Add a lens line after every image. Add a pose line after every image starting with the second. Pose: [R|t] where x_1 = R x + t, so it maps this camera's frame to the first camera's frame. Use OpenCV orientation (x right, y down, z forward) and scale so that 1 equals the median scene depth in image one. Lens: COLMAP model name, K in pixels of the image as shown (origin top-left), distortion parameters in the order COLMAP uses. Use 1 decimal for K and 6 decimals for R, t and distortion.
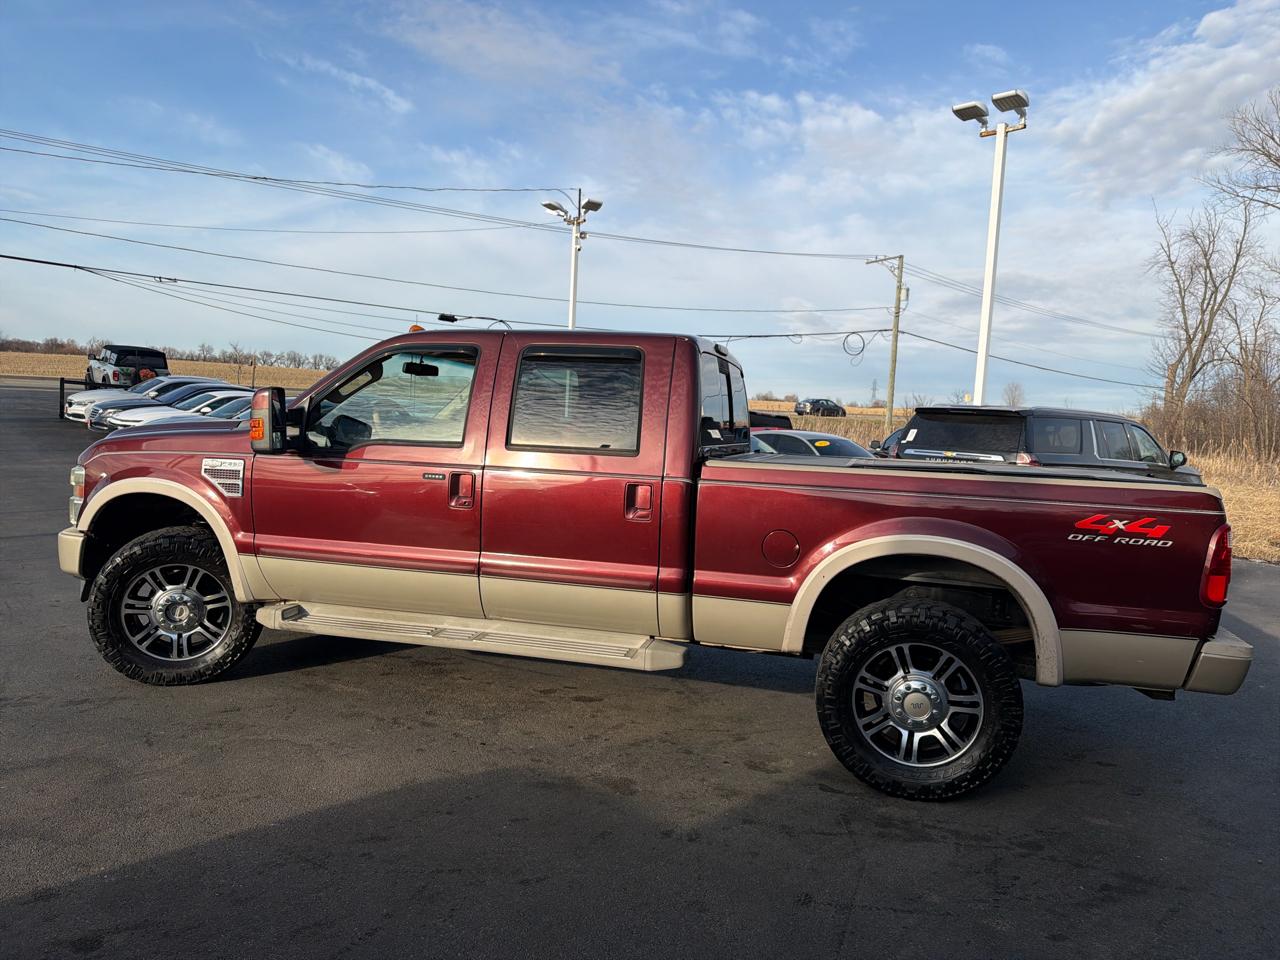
lens RADIAL K [[901.6, 0, 643.6], [0, 901.6, 482.1], [0, 0, 1]] dist [0.023368, -0.034601]
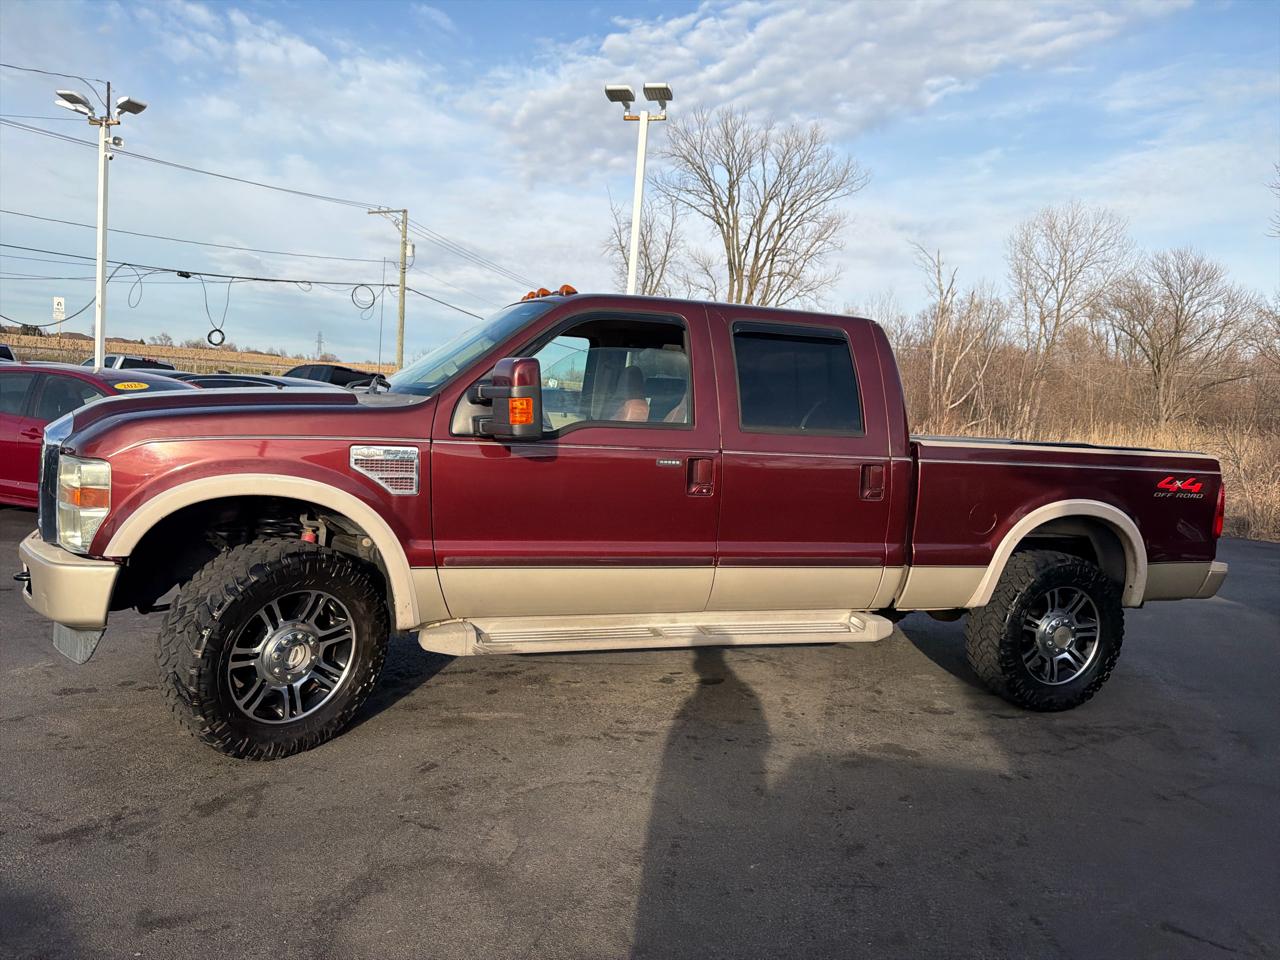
lens RADIAL K [[901.6, 0, 648.4], [0, 901.6, 483.5], [0, 0, 1]] dist [0.023368, -0.034601]
pose [[0.826143, -0.043237, 0.561800, -0.681534], [0.015012, 0.998387, 0.054761, -0.030710], [-0.563261, -0.036806, 0.825459, 0.241157]]
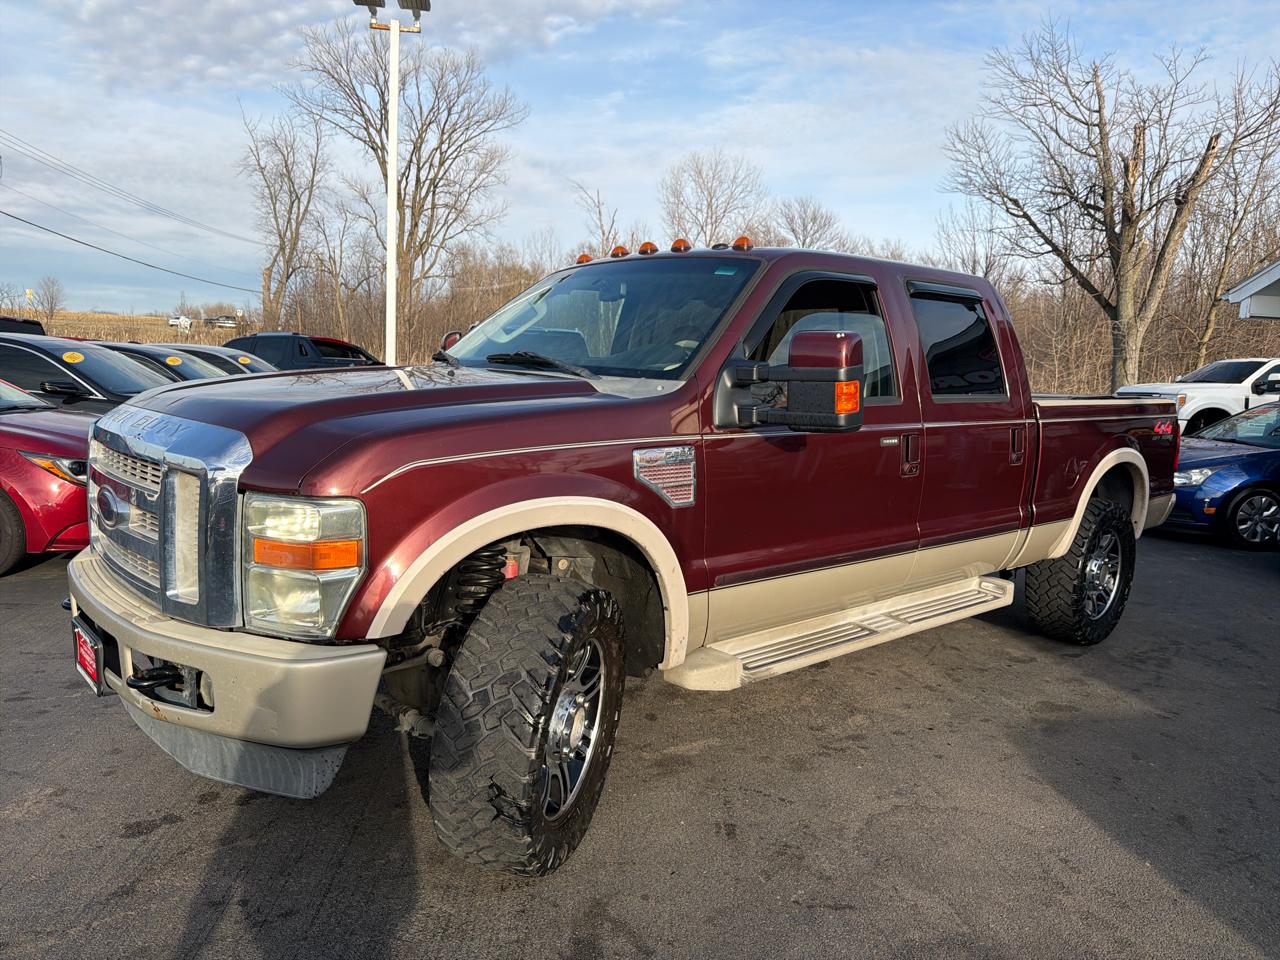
lens RADIAL K [[901.6, 0, 648.5], [0, 901.6, 479.4], [0, 0, 1]] dist [0.023368, -0.034601]
pose [[0.553635, -0.133065, 0.822059, -0.925798], [0.044977, 0.990488, 0.130037, -0.078424], [-0.831544, -0.035019, 0.554354, 0.654436]]
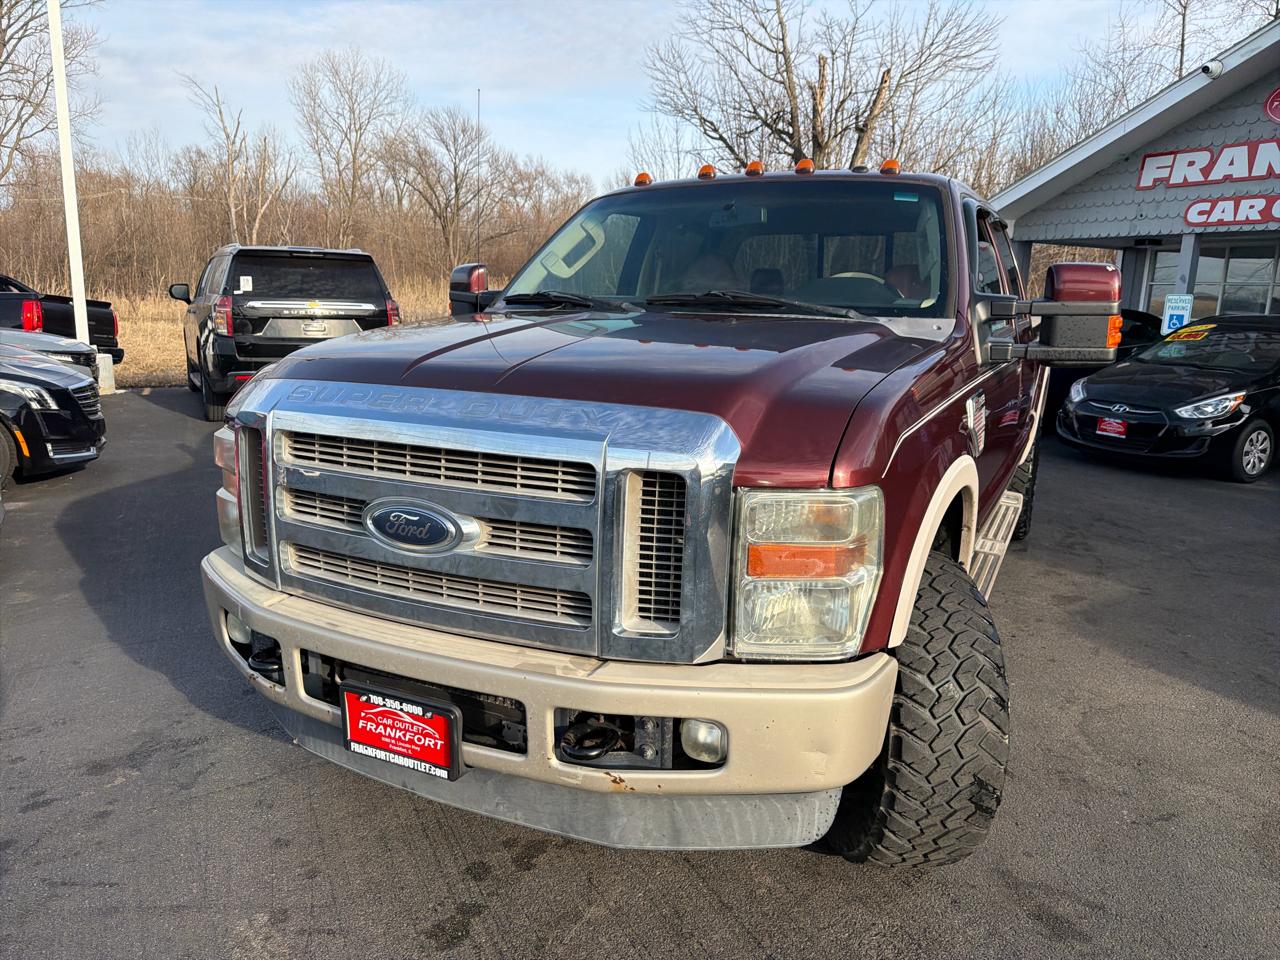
lens RADIAL K [[901.6, 0, 647.3], [0, 901.6, 480.8], [0, 0, 1]] dist [0.023368, -0.034601]
pose [[0.200474, -0.243661, 0.948915, -1.008446], [0.059564, 0.969818, 0.236444, -0.111636], [-0.977887, 0.009120, 0.208937, 1.042661]]
